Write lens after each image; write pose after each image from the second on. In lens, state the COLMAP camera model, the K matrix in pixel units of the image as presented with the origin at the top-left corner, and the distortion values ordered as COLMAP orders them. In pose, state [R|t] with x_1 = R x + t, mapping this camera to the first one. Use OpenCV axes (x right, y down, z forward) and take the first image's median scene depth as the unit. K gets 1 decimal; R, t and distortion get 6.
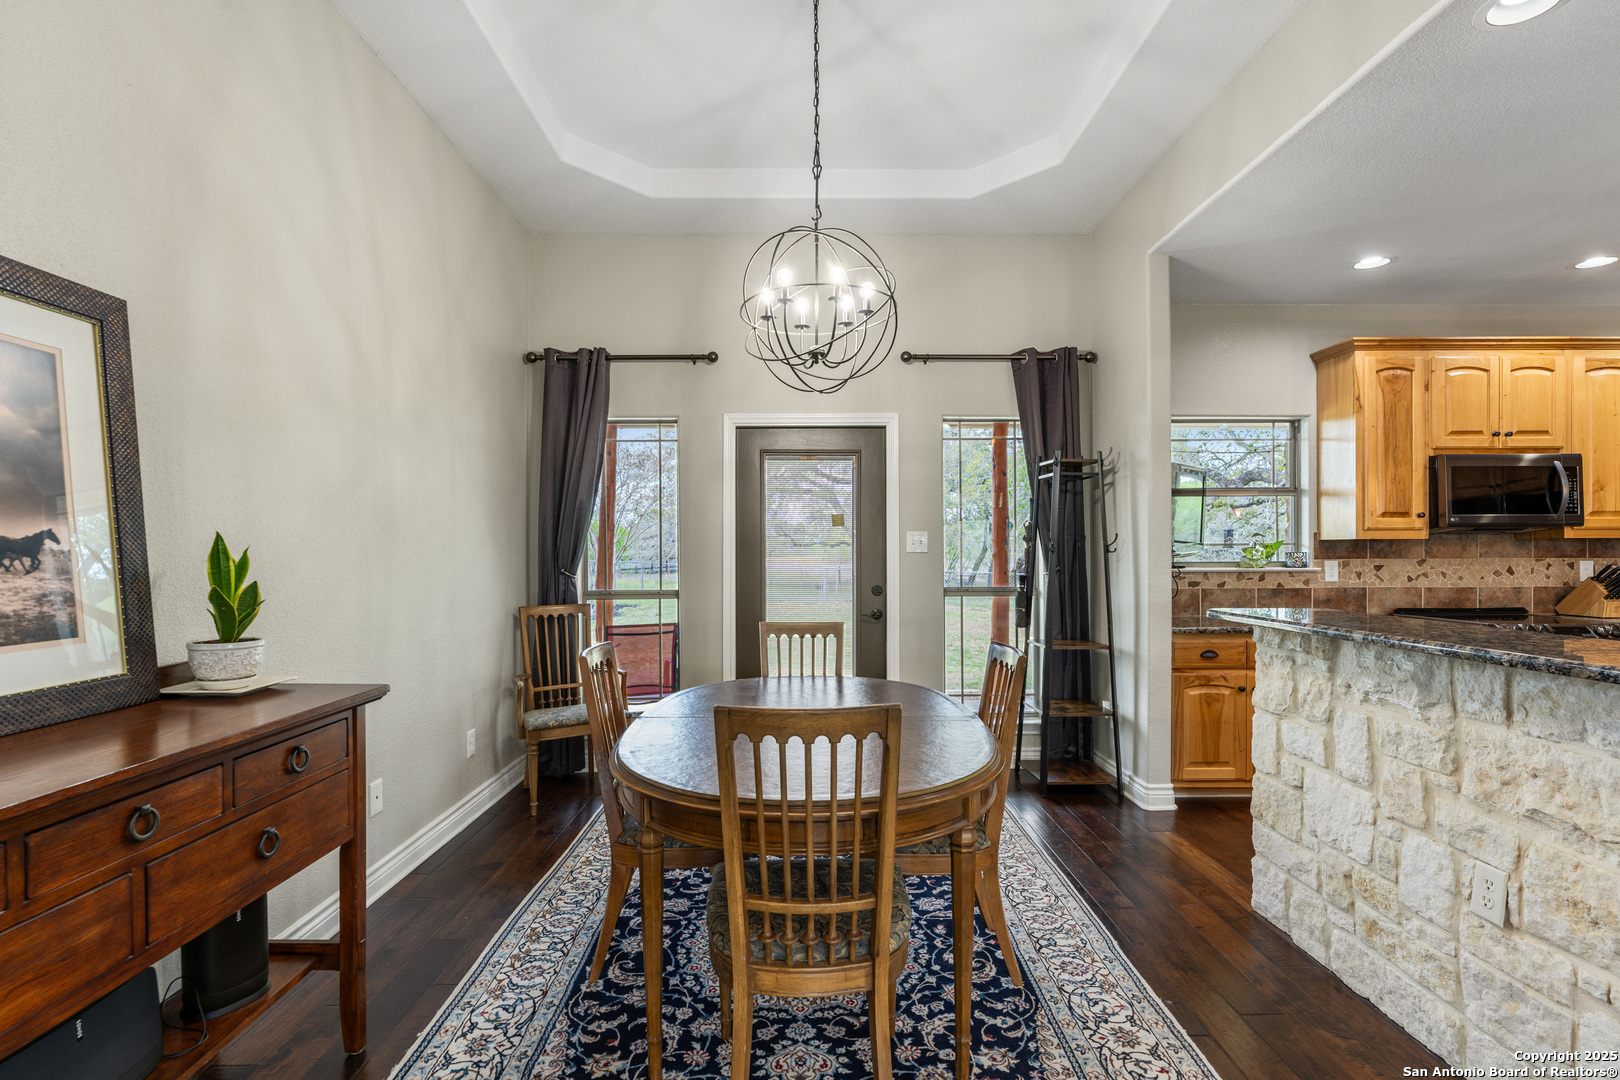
lens RADIAL K [[740.0, 0, 807.5], [0, 740.0, 554.6], [0, 0, 1]] dist [-0.005182, 0.000485]
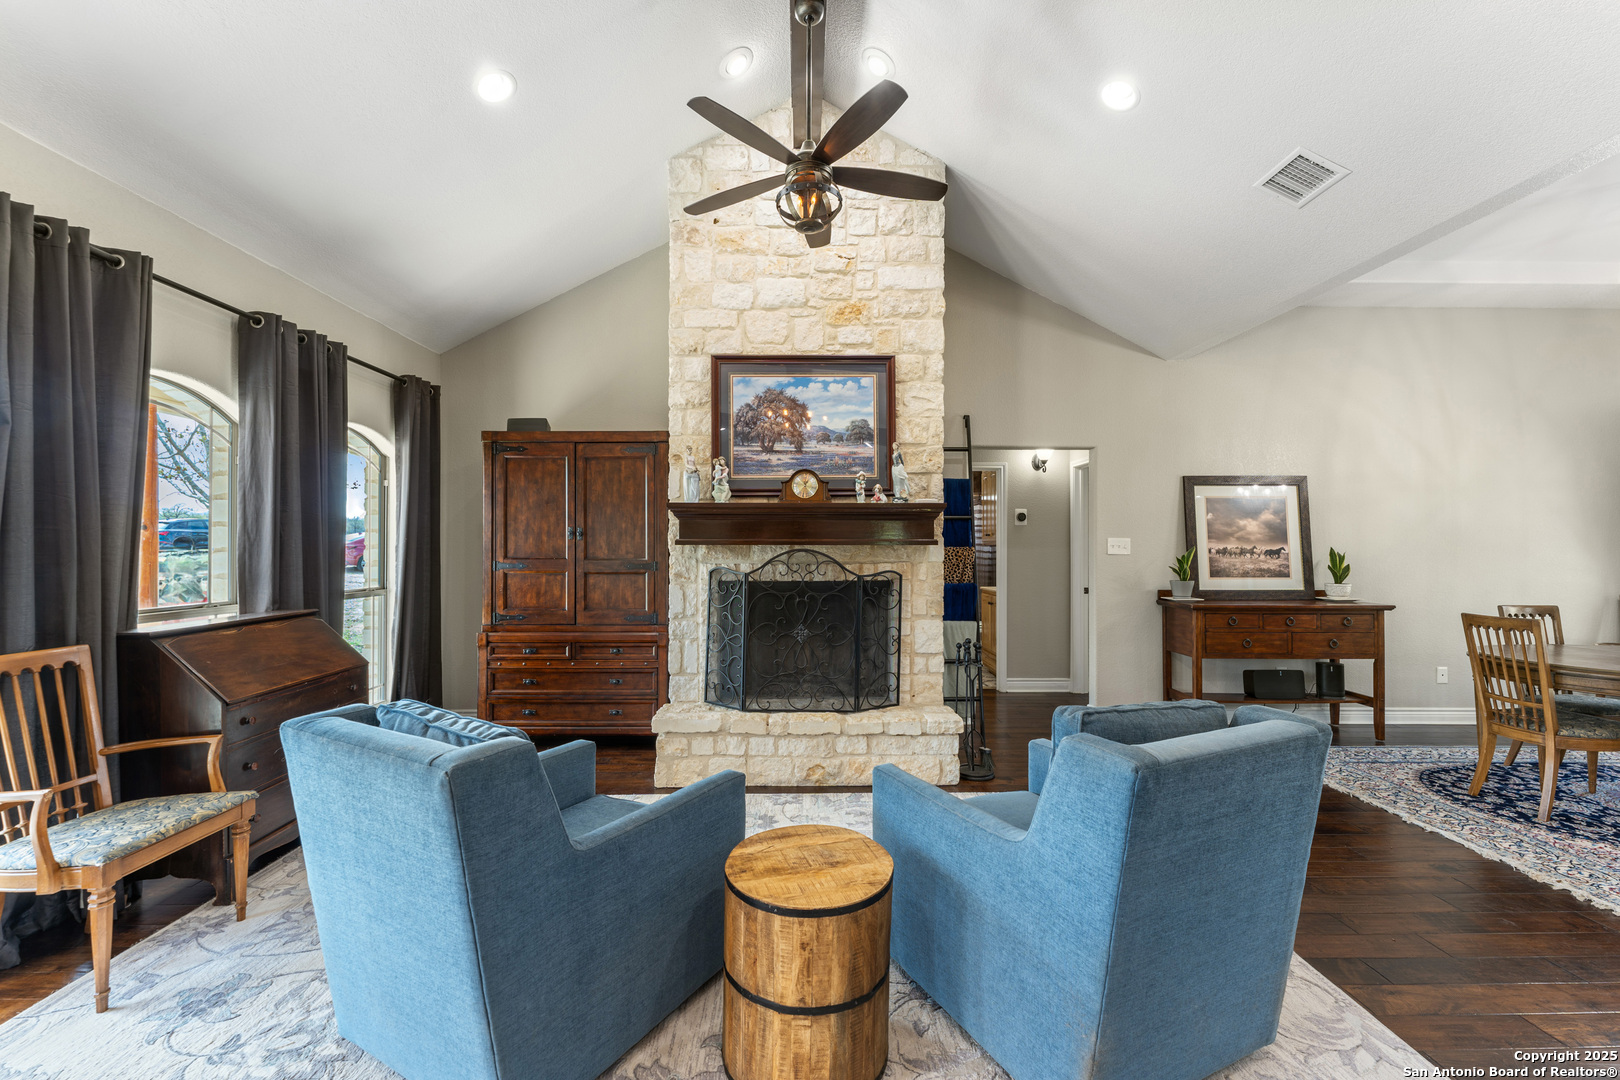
lens RADIAL K [[654.2, 0, 800.0], [0, 654.2, 538.9], [0, 0, 1]] dist [0.001628, -0.000442]
pose [[-0.003838, -0.009612, -0.999946, 0.825318], [-0.005961, 0.999936, -0.009589, -0.010777], [0.999975, 0.005924, -0.003895, -0.511622]]
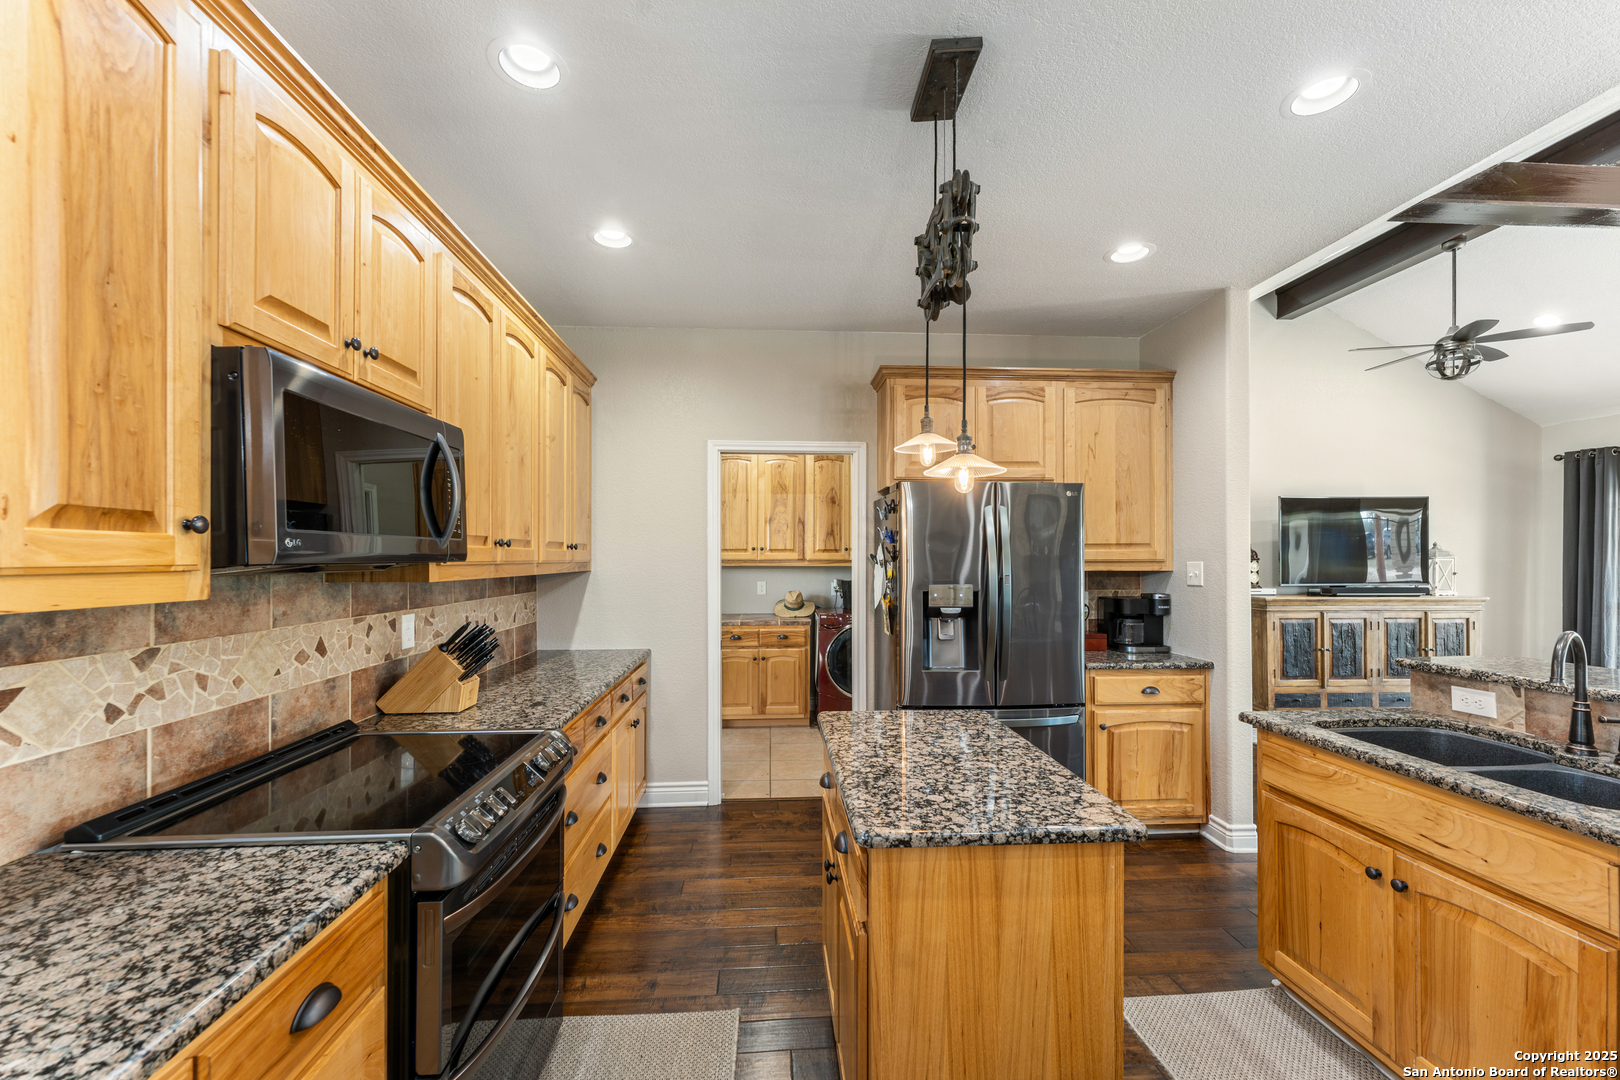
lens RADIAL K [[654.2, 0, 810.6], [0, 654.2, 557.2], [0, 0, 1]] dist [0.001628, -0.000442]
pose [[-0.052087, 0.005938, 0.998625, 0.544309], [0.005111, 0.999971, -0.005679, -0.037036], [-0.998629, 0.004808, -0.052116, 0.756082]]
